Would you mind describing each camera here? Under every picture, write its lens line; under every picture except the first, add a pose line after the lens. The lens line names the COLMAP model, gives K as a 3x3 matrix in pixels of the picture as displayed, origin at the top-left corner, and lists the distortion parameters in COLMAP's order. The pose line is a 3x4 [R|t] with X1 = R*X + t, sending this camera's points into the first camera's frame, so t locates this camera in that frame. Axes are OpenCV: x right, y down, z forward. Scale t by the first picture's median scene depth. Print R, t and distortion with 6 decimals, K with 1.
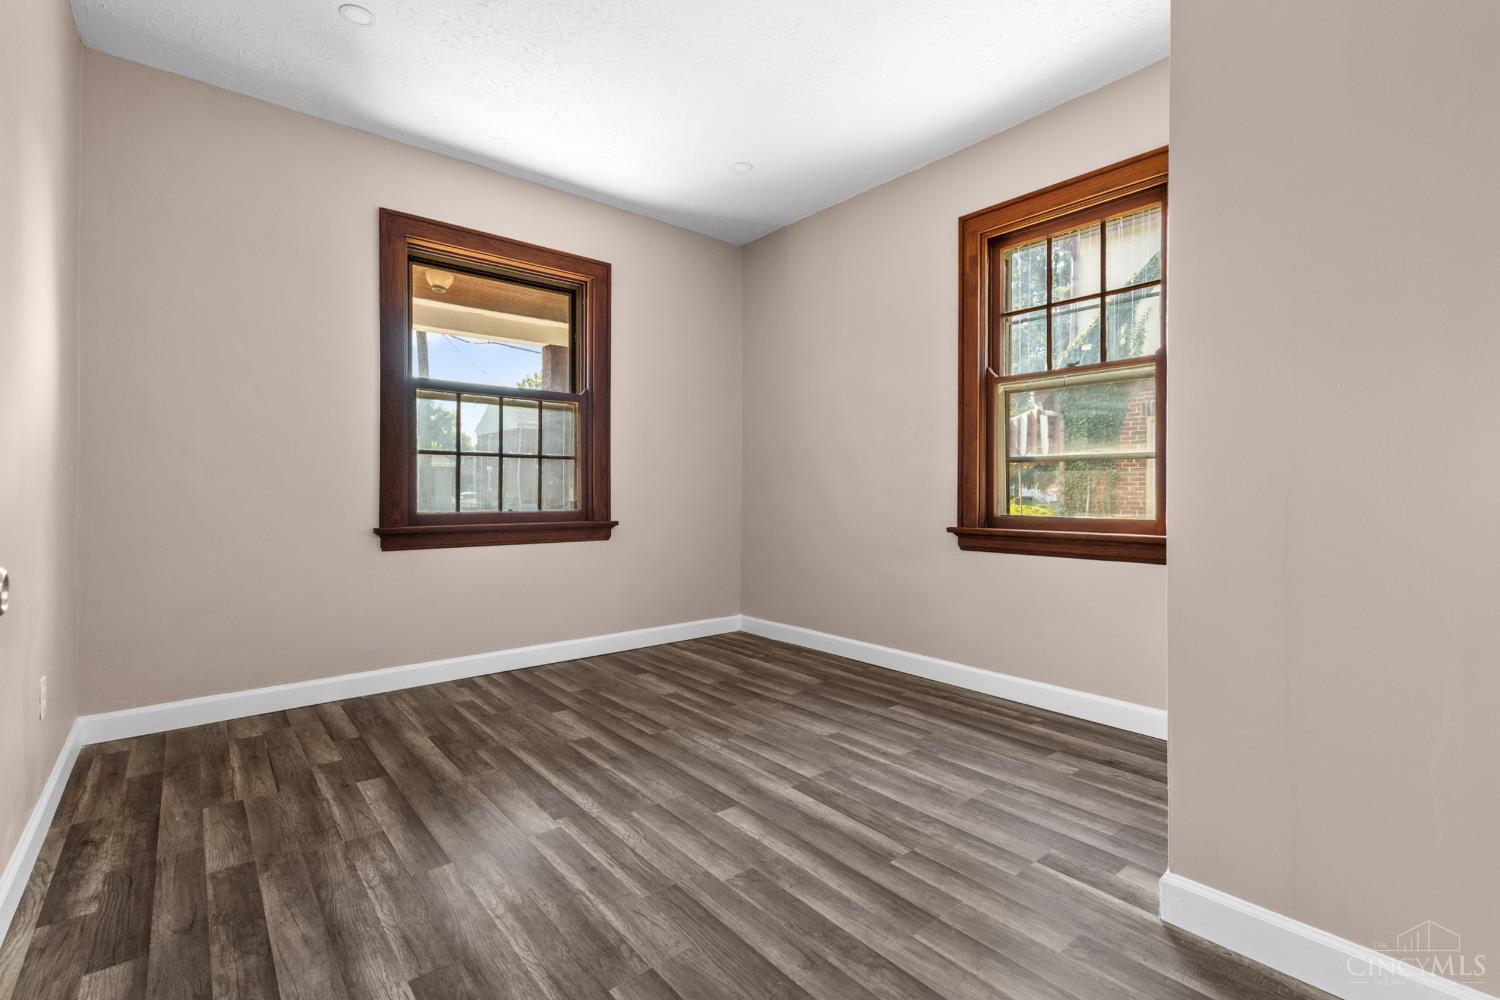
lens RADIAL K [[667.4, 0, 736.8], [0, 667.4, 490.5], [0, 0, 1]] dist [0.004029, 0.000311]
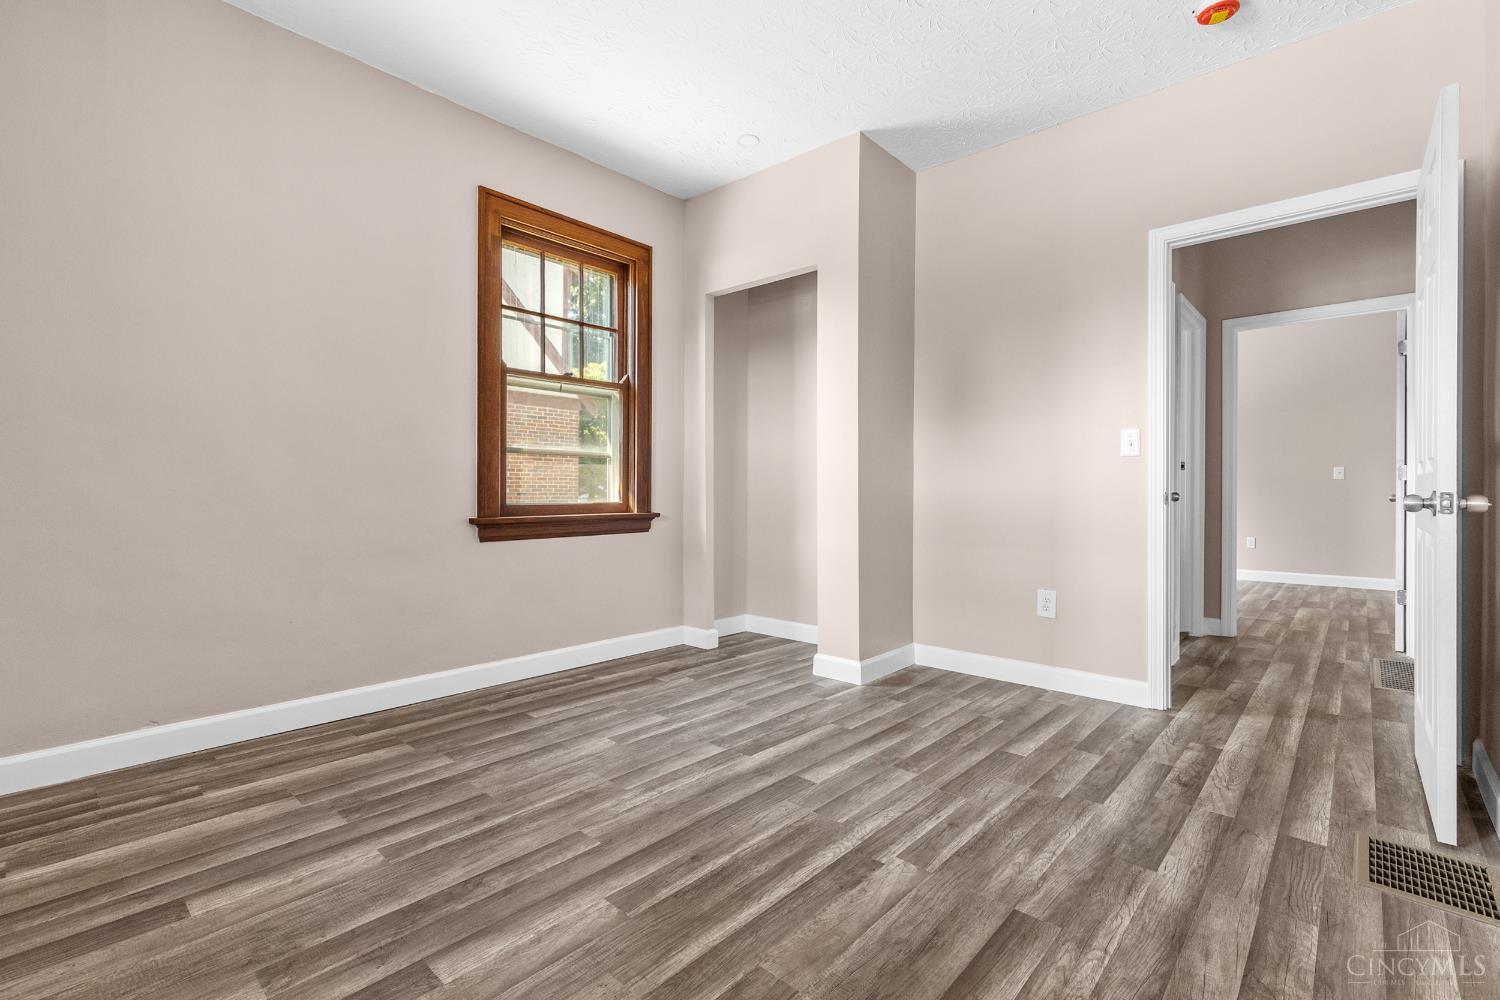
lens RADIAL K [[667.4, 0, 736.8], [0, 667.4, 490.5], [0, 0, 1]] dist [0.004029, 0.000311]
pose [[-0.127503, -0.003532, 0.991832, -0.888408], [-0.003787, 0.999988, 0.003074, 0.016980], [-0.991831, -0.003364, -0.127514, 1.061222]]
